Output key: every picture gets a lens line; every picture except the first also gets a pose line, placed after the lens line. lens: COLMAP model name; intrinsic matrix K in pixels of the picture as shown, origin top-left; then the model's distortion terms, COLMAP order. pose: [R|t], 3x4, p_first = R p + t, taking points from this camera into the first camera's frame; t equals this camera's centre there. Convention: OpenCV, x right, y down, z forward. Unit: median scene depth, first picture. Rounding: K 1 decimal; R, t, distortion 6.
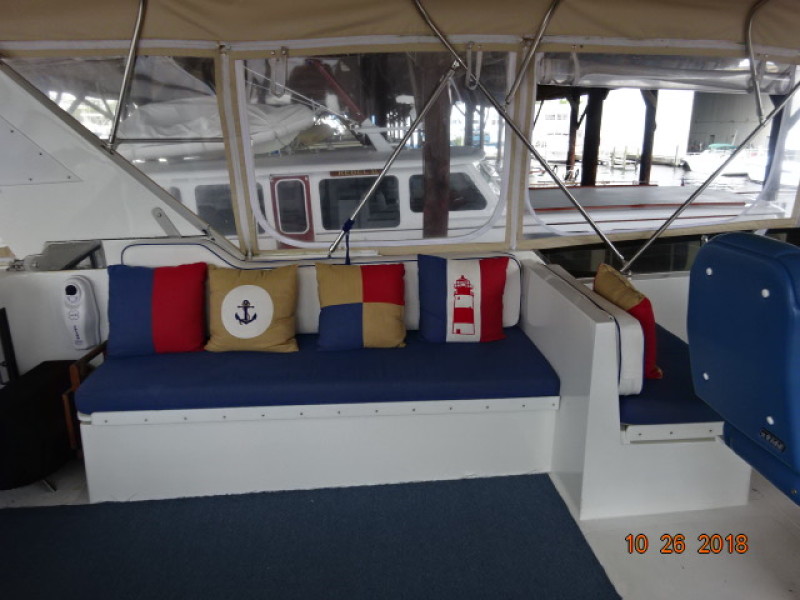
lens RADIAL K [[589.3, 0, 402.7], [0, 589.3, 302.2], [0, 0, 1]] dist [-0.001105, -0.005132]
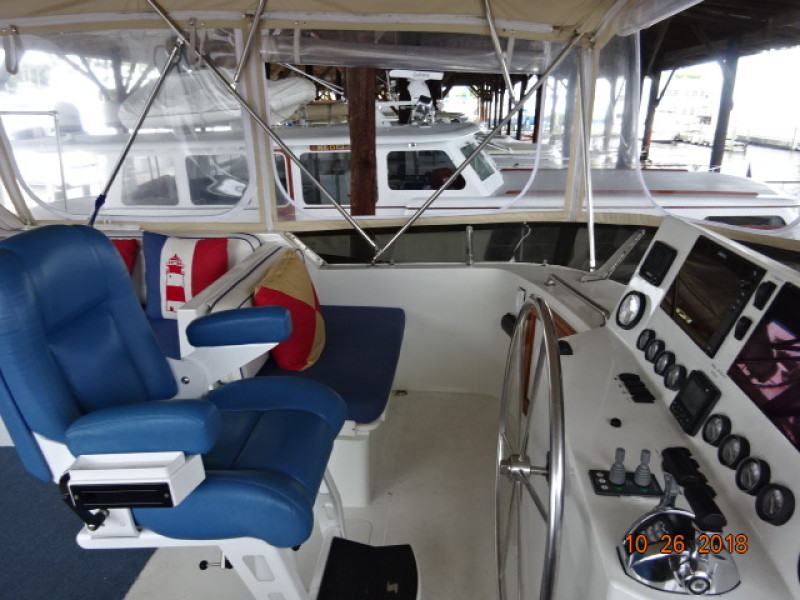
lens RADIAL K [[589.3, 0, 404.0], [0, 589.3, 304.1], [0, 0, 1]] dist [-0.001105, -0.005132]
pose [[0.986403, 0.068273, -0.149491, 0.645262], [-0.061527, 0.996887, 0.049302, -0.033893], [0.152392, -0.039434, 0.987533, 0.057278]]
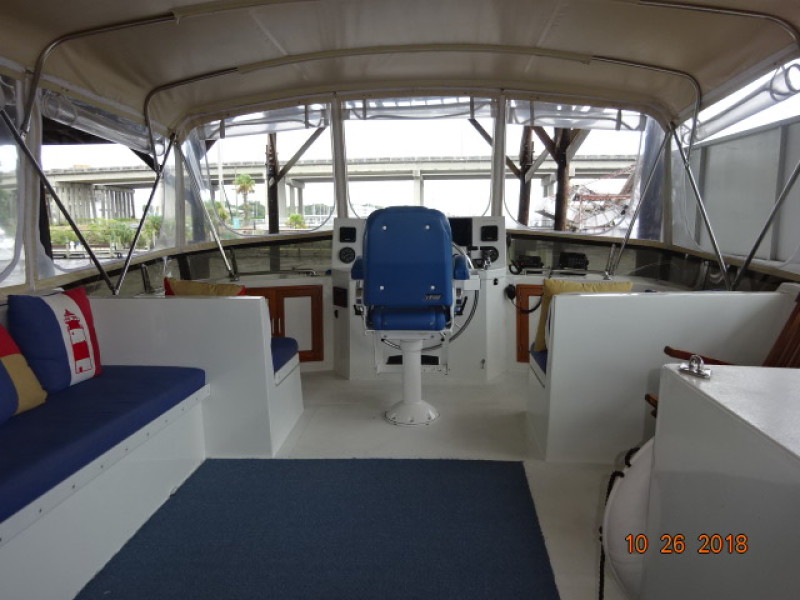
lens RADIAL K [[589.3, 0, 397.5], [0, 589.3, 297.5], [0, 0, 1]] dist [-0.001105, -0.005132]
pose [[0.158963, -0.129565, 0.978746, -0.705771], [0.294296, 0.952502, 0.078293, 0.016747], [-0.942401, 0.275596, 0.189543, 0.339228]]
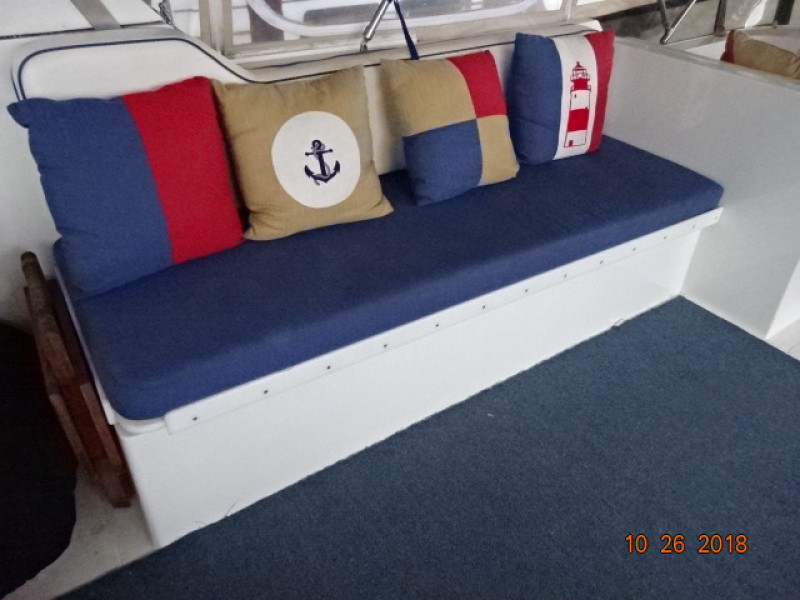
lens RADIAL K [[589.3, 0, 398.3], [0, 589.3, 301.5], [0, 0, 1]] dist [-0.001105, -0.005132]
pose [[0.877675, -0.251028, 0.408255, -0.448698], [0.102888, 0.930680, 0.351067, -0.047544], [-0.468083, -0.266119, 0.842662, 0.428695]]
